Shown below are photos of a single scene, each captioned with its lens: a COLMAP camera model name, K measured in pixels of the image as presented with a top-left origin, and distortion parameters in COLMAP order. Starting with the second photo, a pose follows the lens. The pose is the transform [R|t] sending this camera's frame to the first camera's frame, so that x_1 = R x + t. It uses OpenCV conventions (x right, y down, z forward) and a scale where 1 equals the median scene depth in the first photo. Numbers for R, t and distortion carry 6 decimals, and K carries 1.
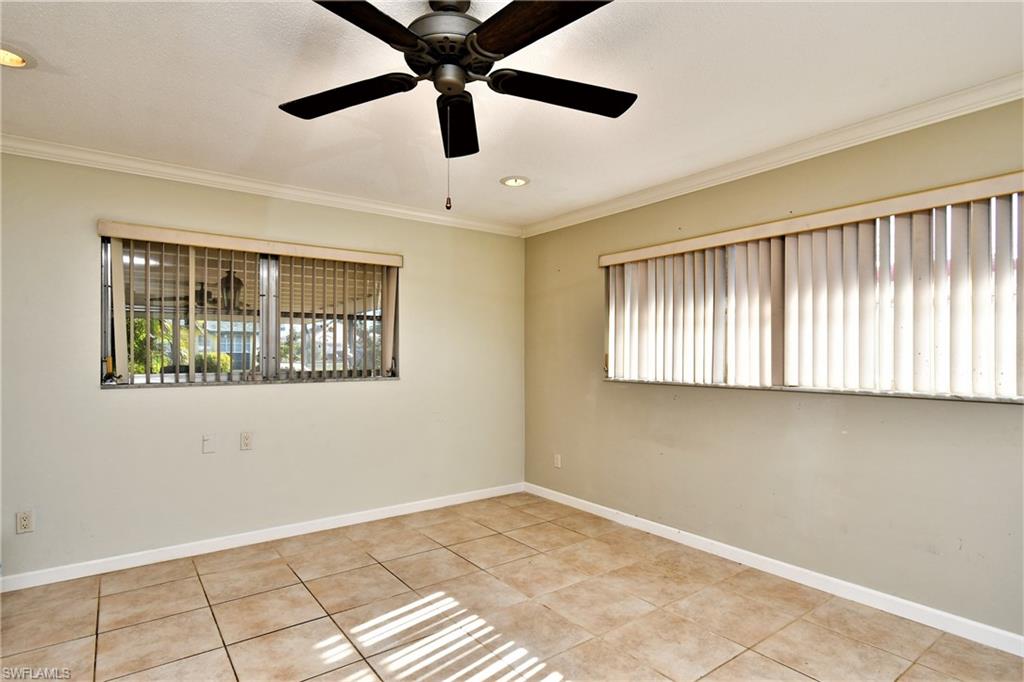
lens RADIAL K [[534.6, 0, 510.2], [0, 534.6, 353.0], [0, 0, 1]] dist [0.000574, -0.000247]
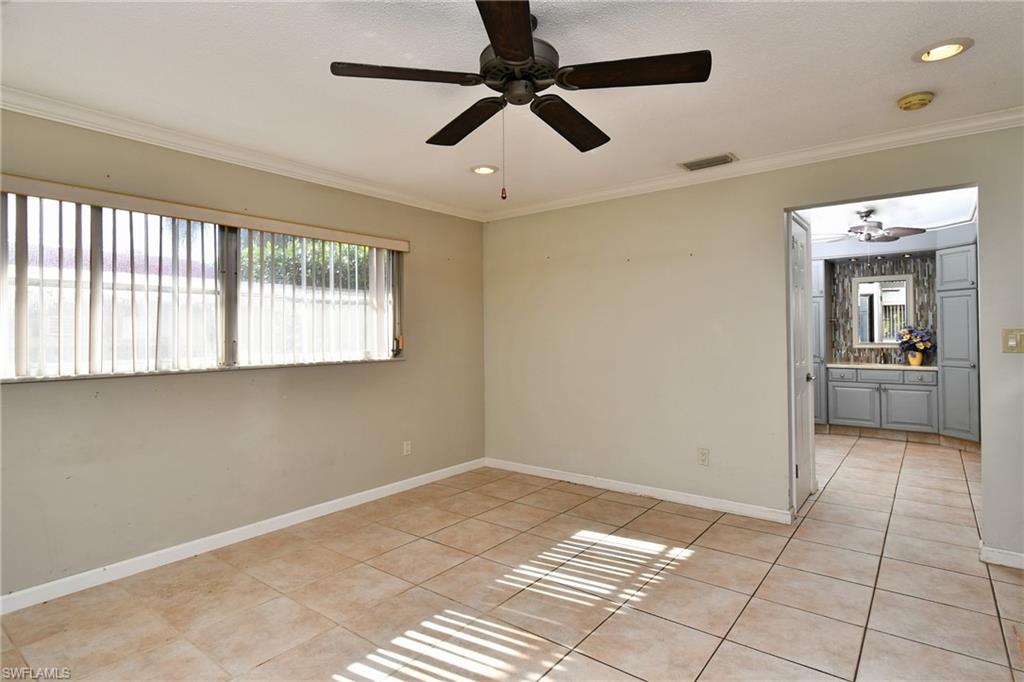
lens RADIAL K [[520.4, 0, 510.5], [0, 520.4, 328.7], [0, 0, 1]] dist [-0.000387, -0.000126]
pose [[-0.269152, 0.014944, 0.962982, -0.670381], [0.005839, 0.999887, -0.013884, 0.003768], [-0.963080, 0.001886, -0.269209, 0.756986]]
